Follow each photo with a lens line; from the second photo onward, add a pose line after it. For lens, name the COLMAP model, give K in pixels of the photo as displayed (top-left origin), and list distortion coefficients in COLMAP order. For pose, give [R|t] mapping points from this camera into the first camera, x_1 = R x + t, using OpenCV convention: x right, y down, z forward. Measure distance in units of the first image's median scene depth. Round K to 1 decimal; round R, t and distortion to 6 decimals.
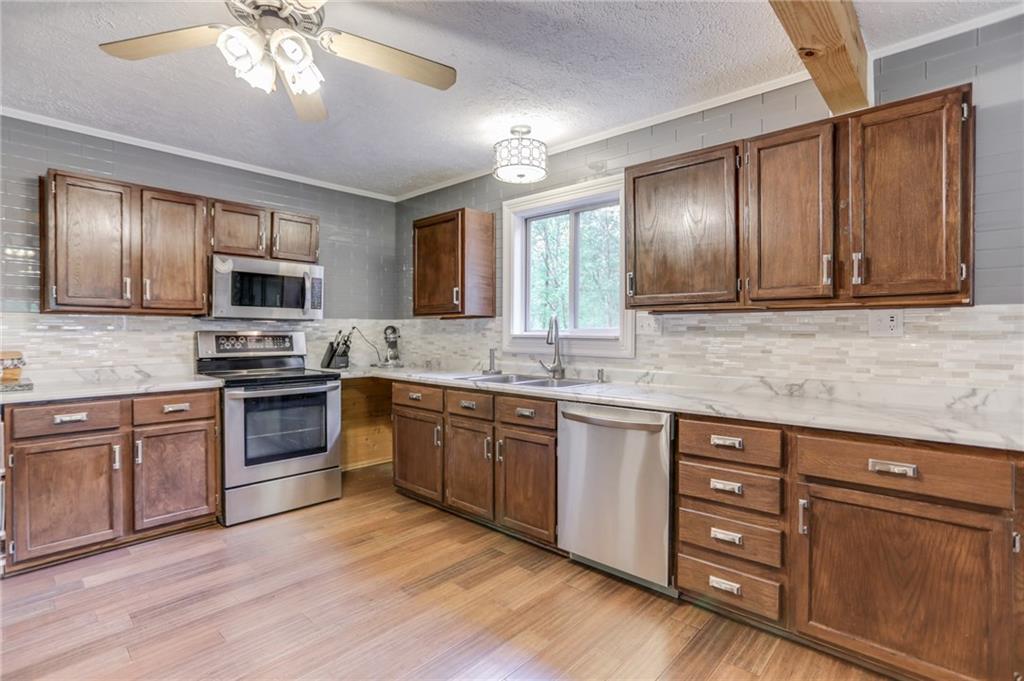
lens RADIAL K [[502.3, 0, 485.0], [0, 502.3, 335.8], [0, 0, 1]] dist [-0.031028, 0.015371]
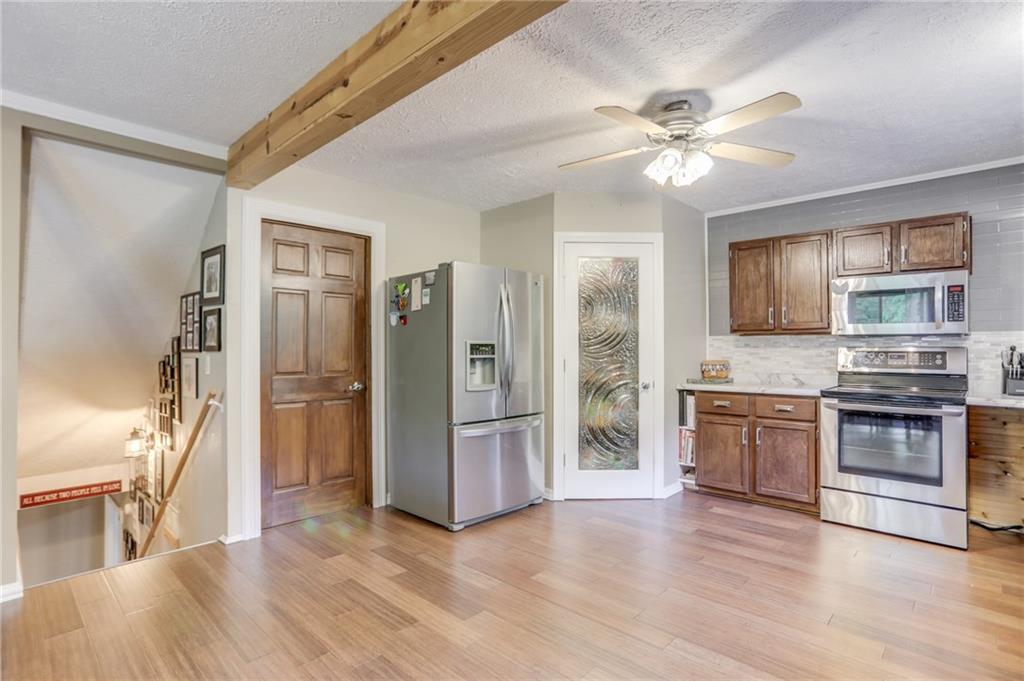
lens RADIAL K [[502.3, 0, 516.9], [0, 502.3, 341.4], [0, 0, 1]] dist [-0.031028, 0.015371]
pose [[0.001162, -0.016684, -0.999860, 0.620881], [-0.007864, 0.999830, -0.016693, 0.002250], [0.999968, 0.007882, 0.001030, 0.306739]]
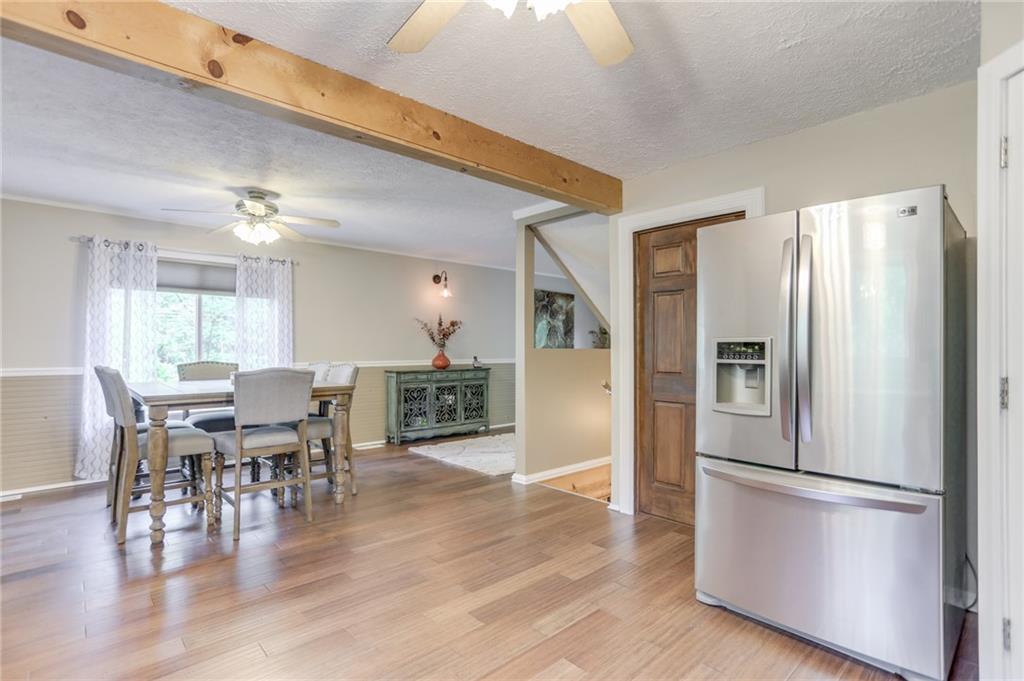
lens RADIAL K [[502.3, 0, 509.0], [0, 502.3, 344.2], [0, 0, 1]] dist [-0.031028, 0.015371]
pose [[-0.998241, -0.004183, 0.059135, -0.262082], [-0.004156, 0.999991, 0.000582, -0.007156], [-0.059137, 0.000335, -0.998250, 1.011970]]
